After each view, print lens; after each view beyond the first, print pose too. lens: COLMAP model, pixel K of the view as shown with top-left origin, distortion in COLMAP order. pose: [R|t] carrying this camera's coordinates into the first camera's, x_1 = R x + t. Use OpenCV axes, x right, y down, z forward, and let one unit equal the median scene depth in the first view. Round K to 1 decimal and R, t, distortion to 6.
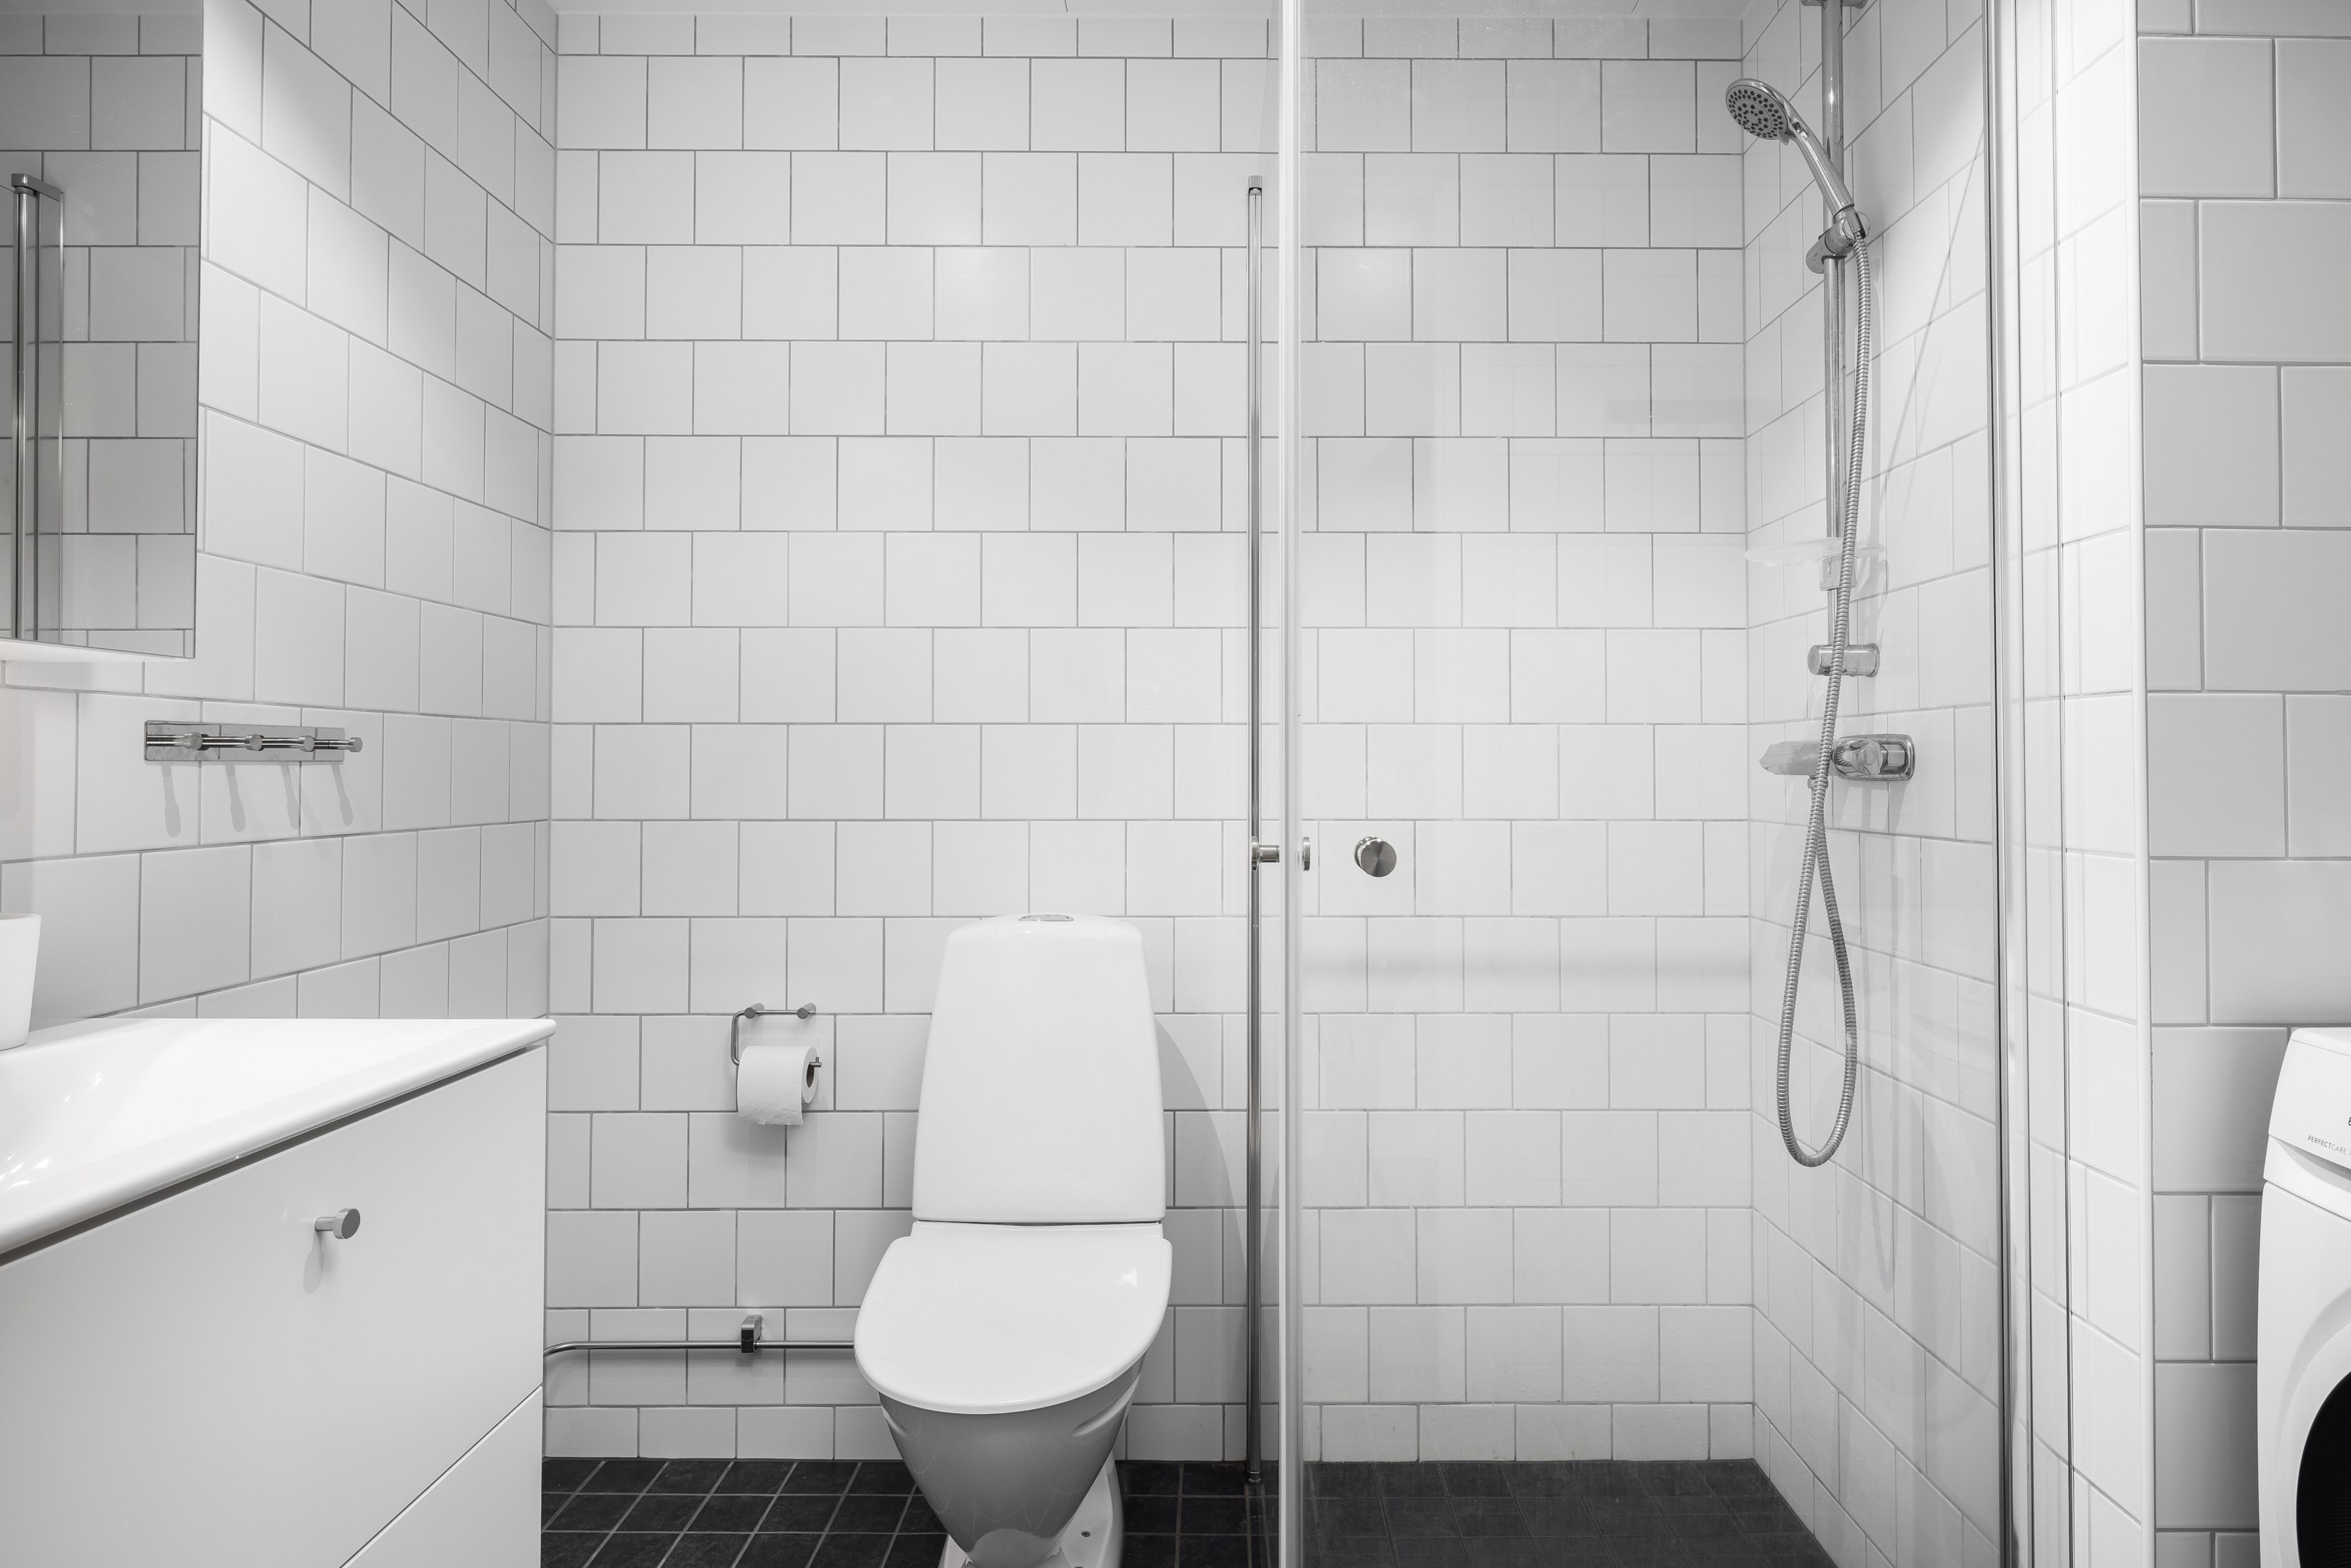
lens RADIAL K [[1345.5, 0, 1241.8], [0, 1345.5, 739.1], [0, 0, 1]] dist [0.005840, -0.004768]
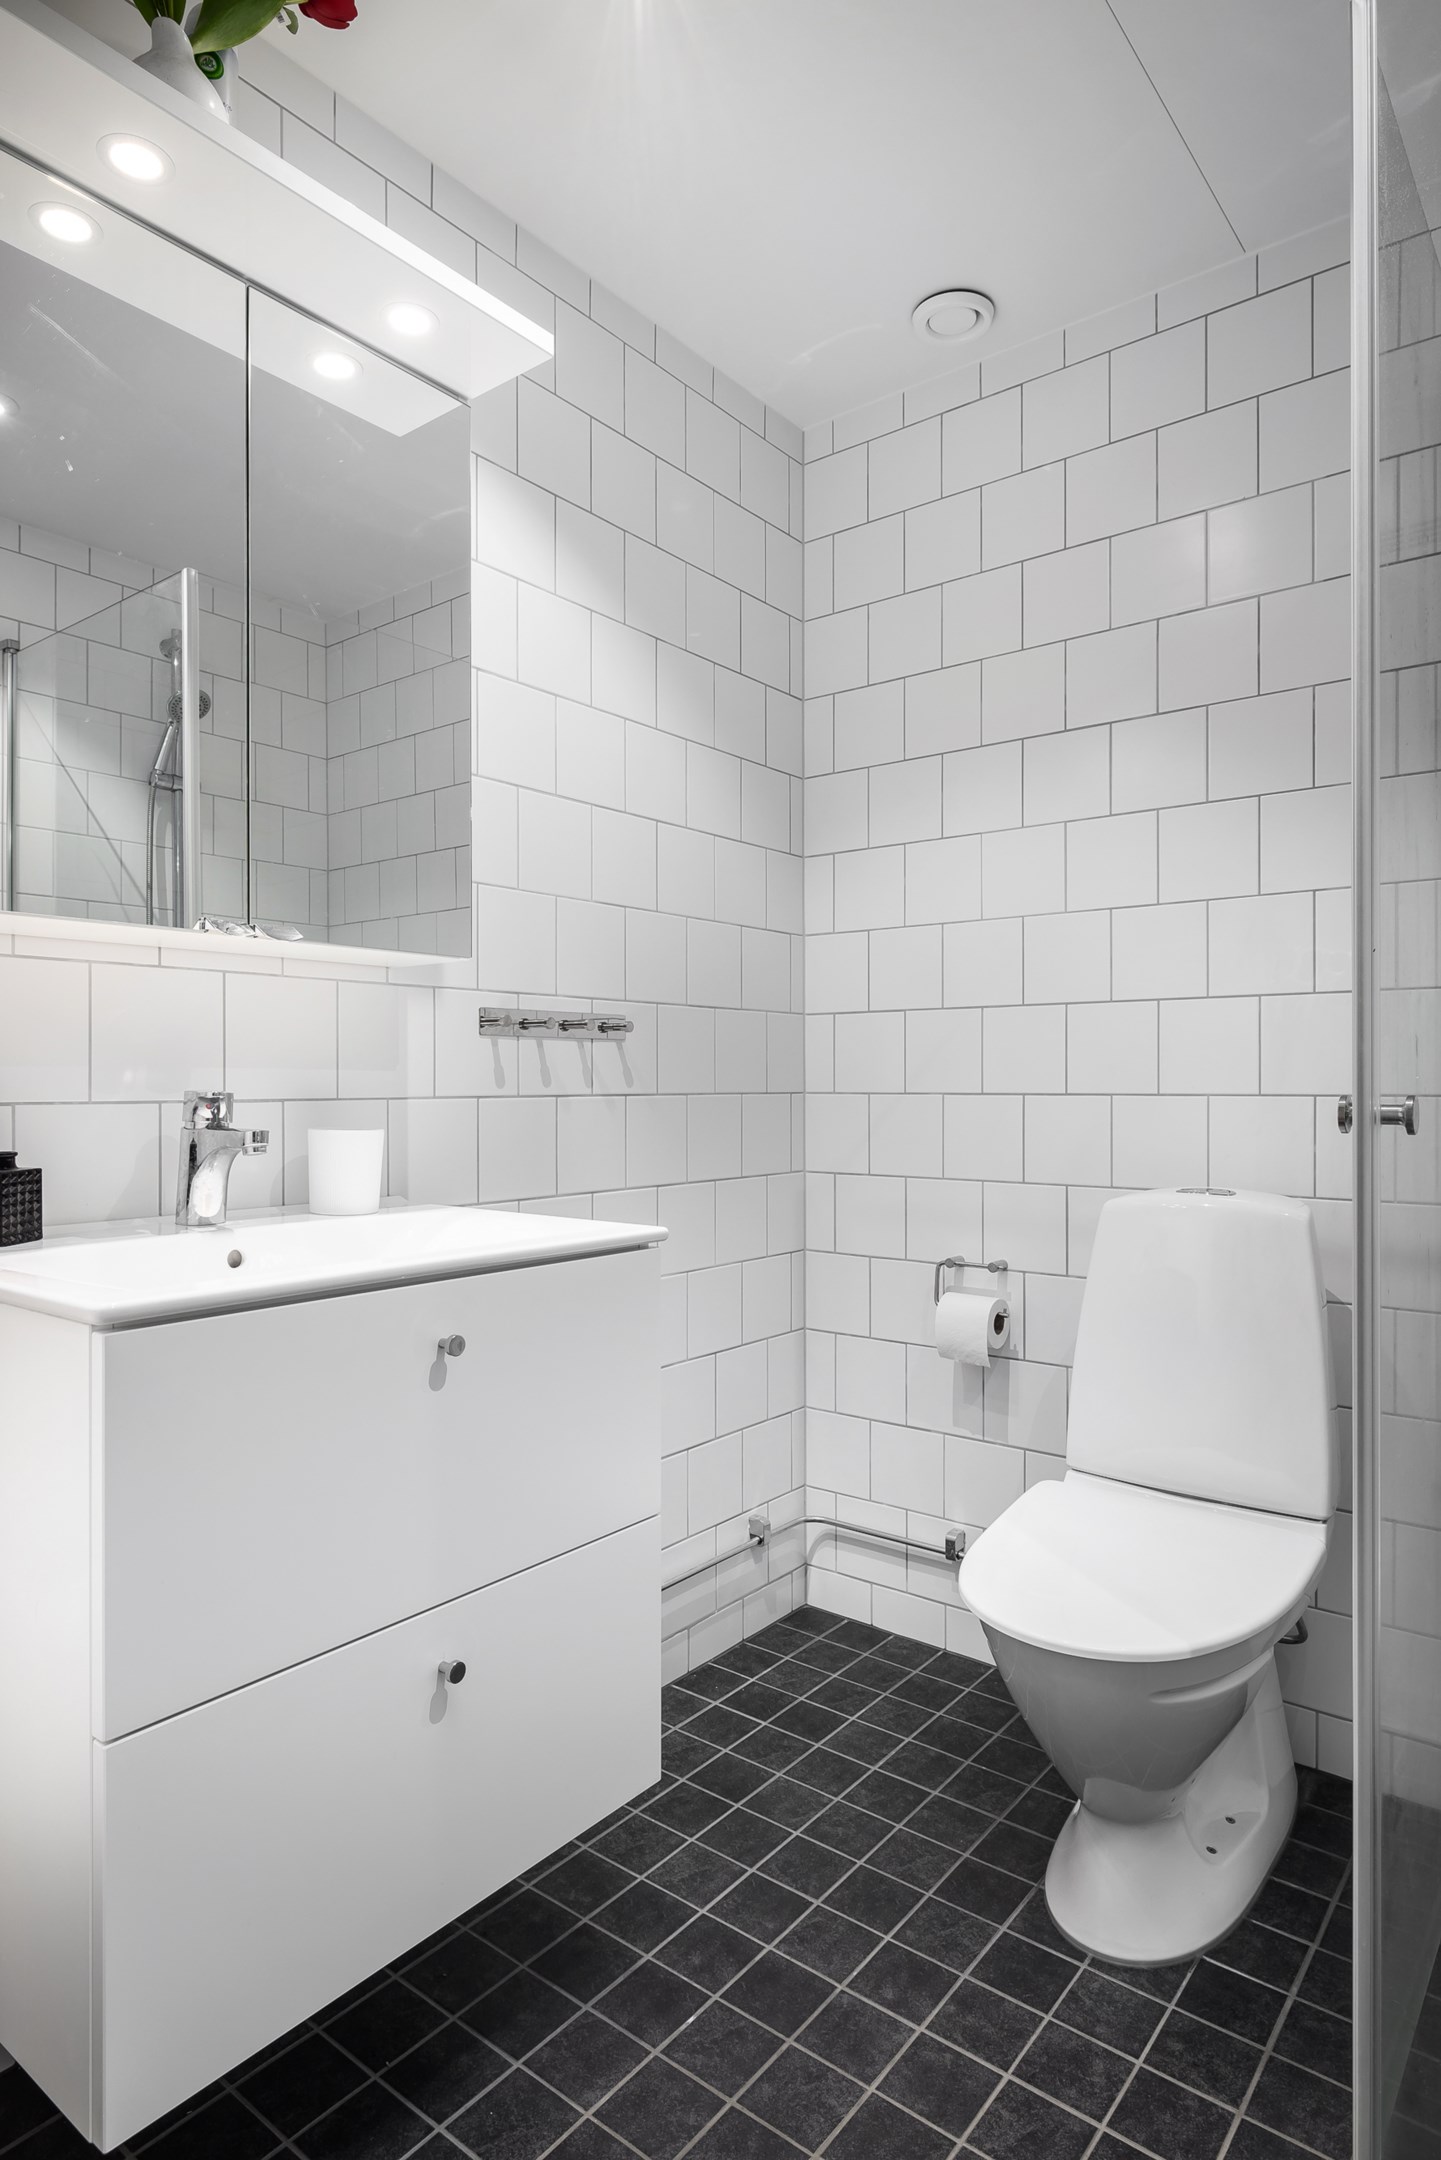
lens RADIAL K [[1236.3, 0, 740.0], [0, 1236.3, 1083.1], [0, 0, 1]] dist [0.005840, -0.004768]
pose [[0.784633, -0.002873, -0.619954, 0.189680], [0.018090, 0.999670, 0.018262, 0.039512], [0.619697, -0.025543, 0.784425, 0.104154]]
